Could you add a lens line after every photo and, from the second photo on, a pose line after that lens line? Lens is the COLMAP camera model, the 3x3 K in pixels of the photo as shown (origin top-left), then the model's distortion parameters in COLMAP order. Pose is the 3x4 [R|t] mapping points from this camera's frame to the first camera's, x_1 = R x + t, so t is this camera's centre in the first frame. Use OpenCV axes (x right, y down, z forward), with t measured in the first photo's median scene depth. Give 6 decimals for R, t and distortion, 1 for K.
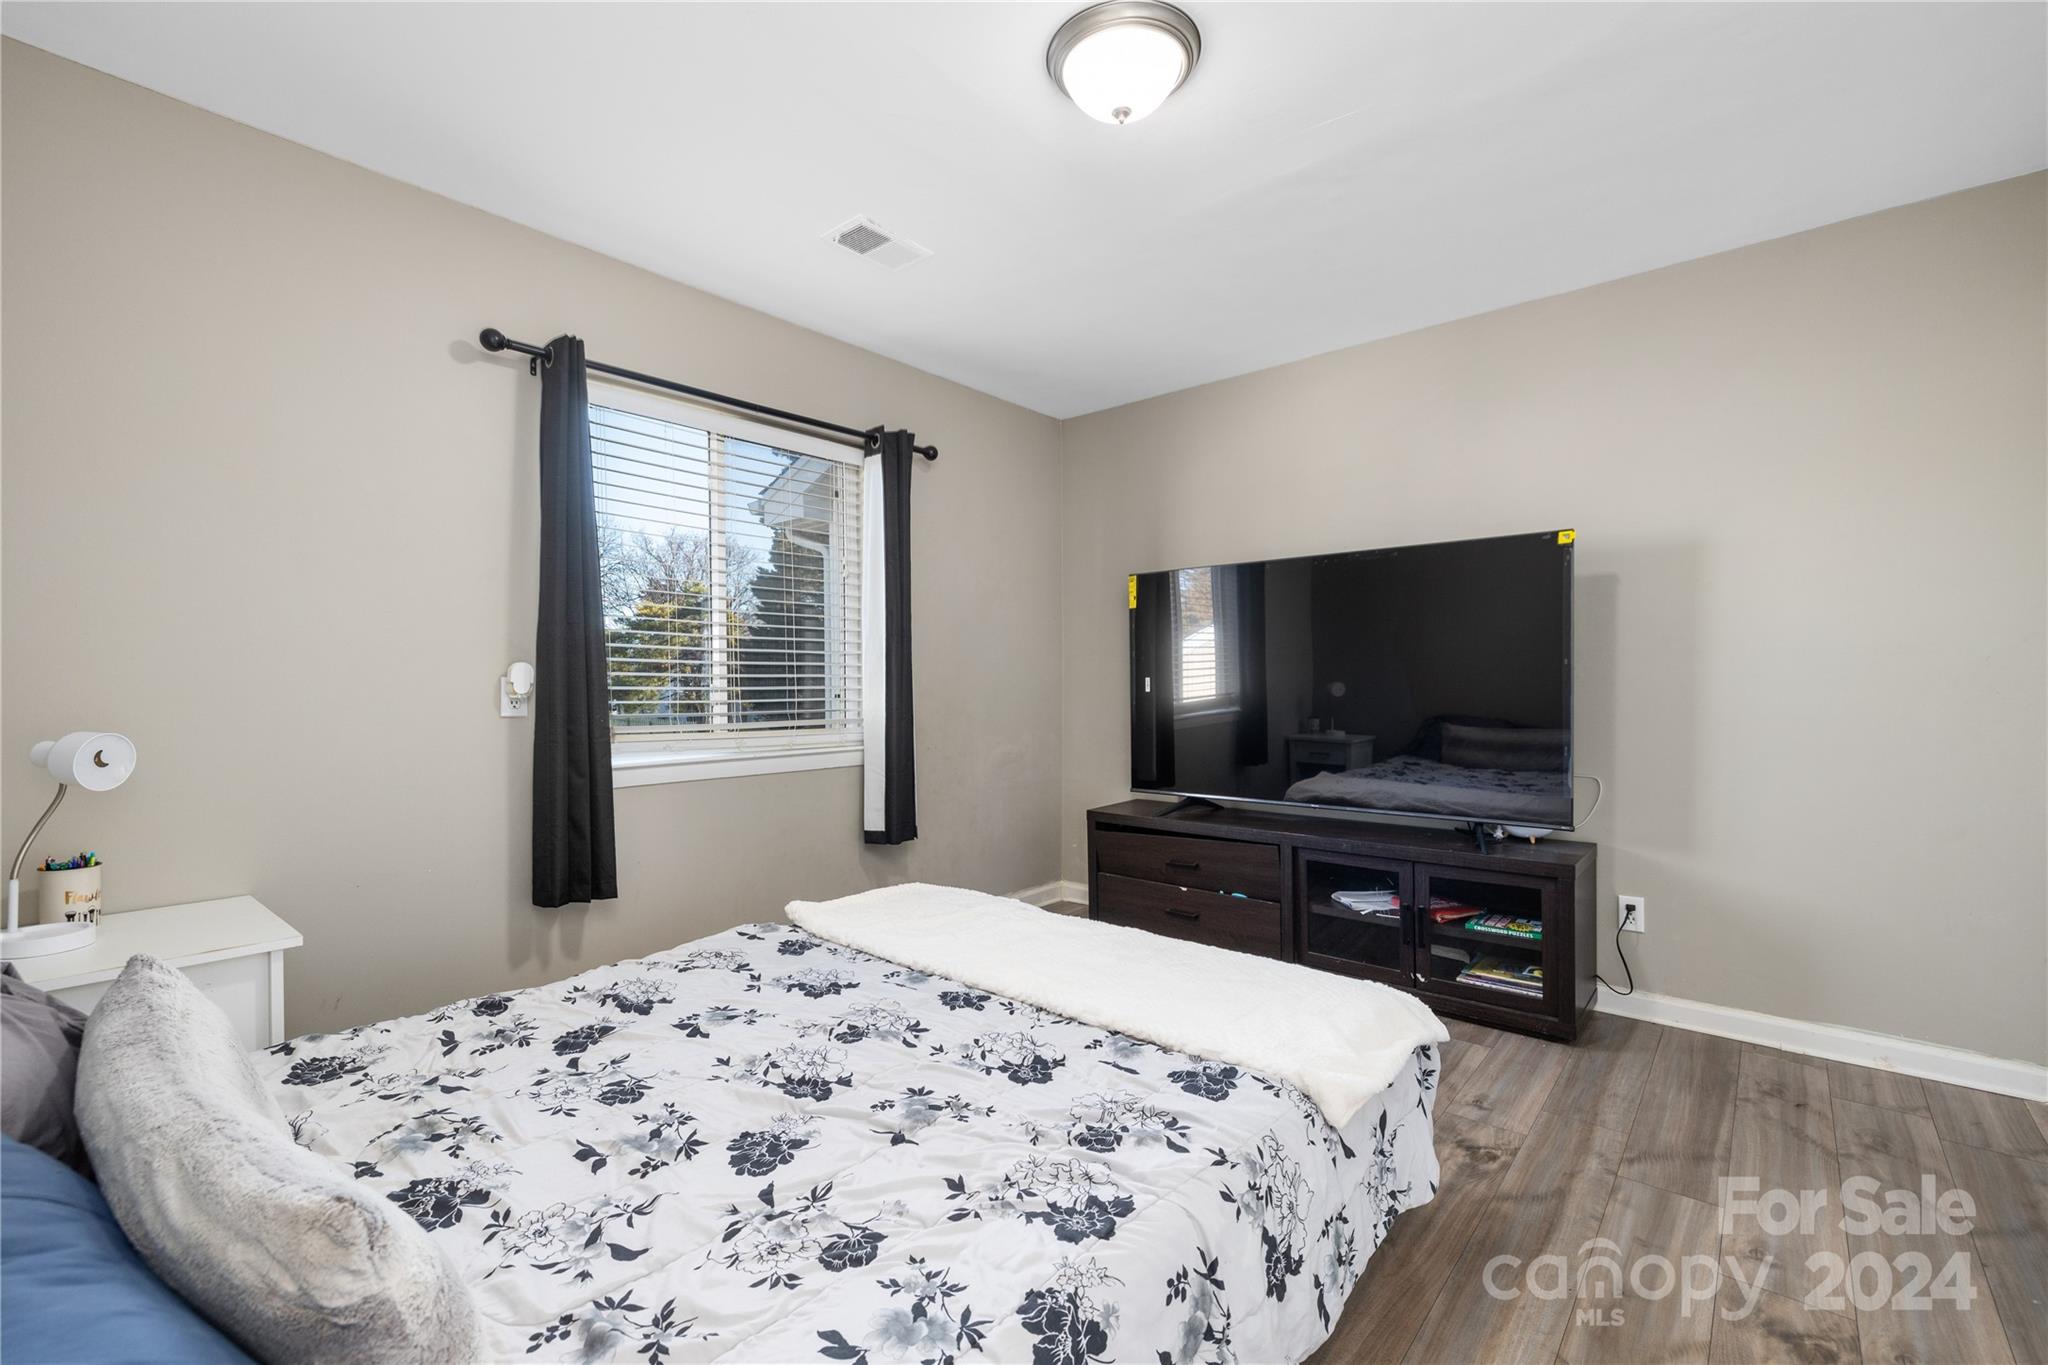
lens RADIAL K [[878.4, 0, 1018.9], [0, 878.4, 678.4], [0, 0, 1]] dist [0.000520, -0.000492]
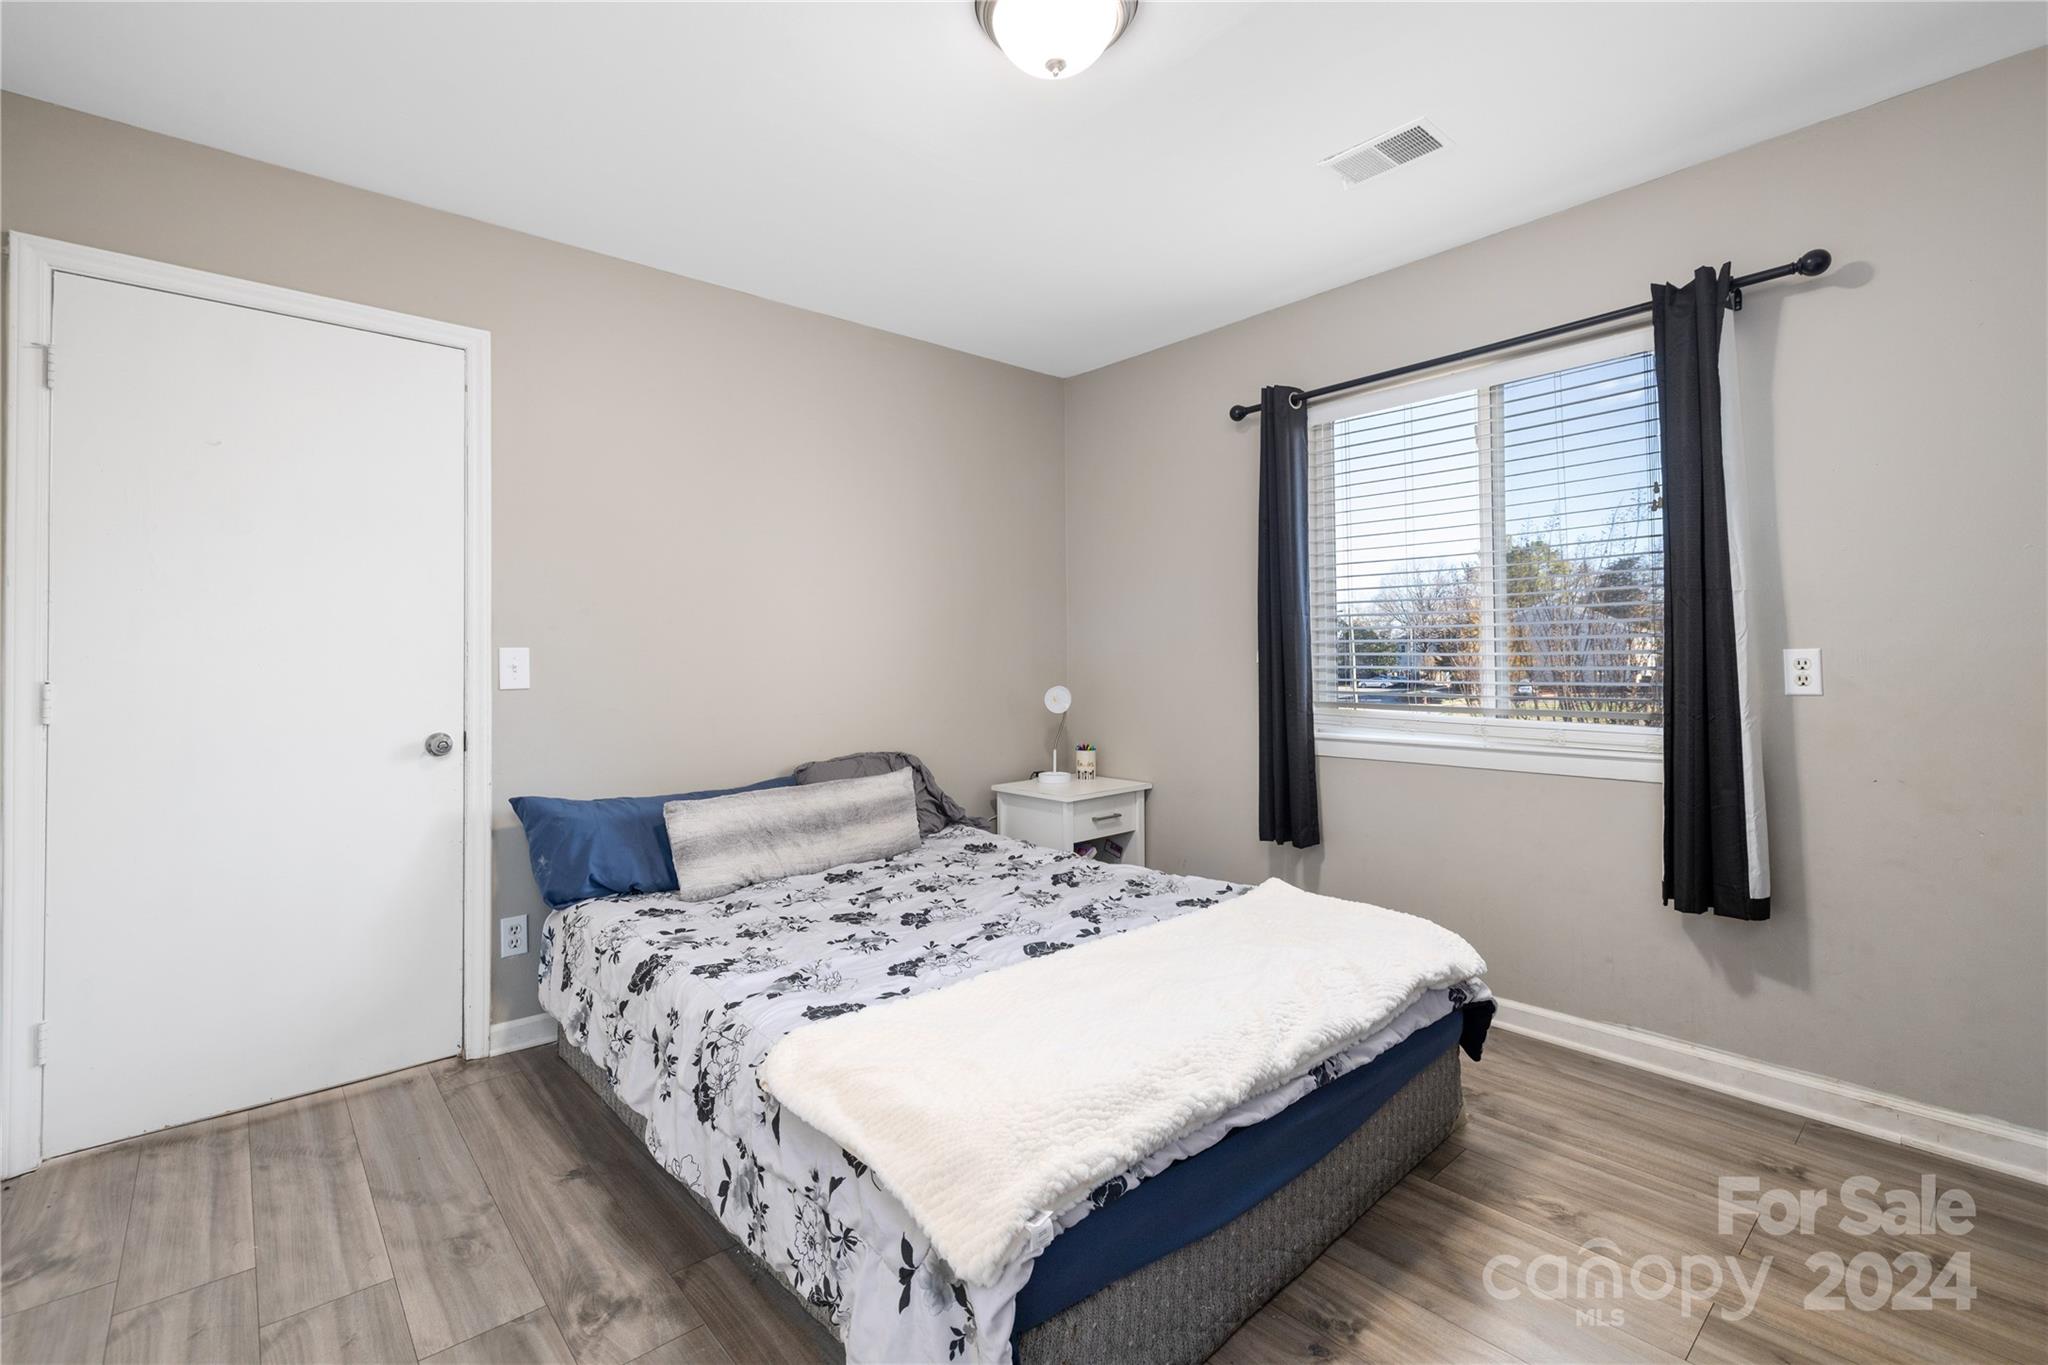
lens RADIAL K [[897.2, 0, 1015.1], [0, 897.2, 645.0], [0, 0, 1]] dist [-0.000130, -0.000117]
pose [[-0.137357, -0.008563, -0.990485, 0.775088], [0.018339, 0.999769, -0.011186, -0.014295], [0.990352, -0.019701, -0.137168, 0.785834]]
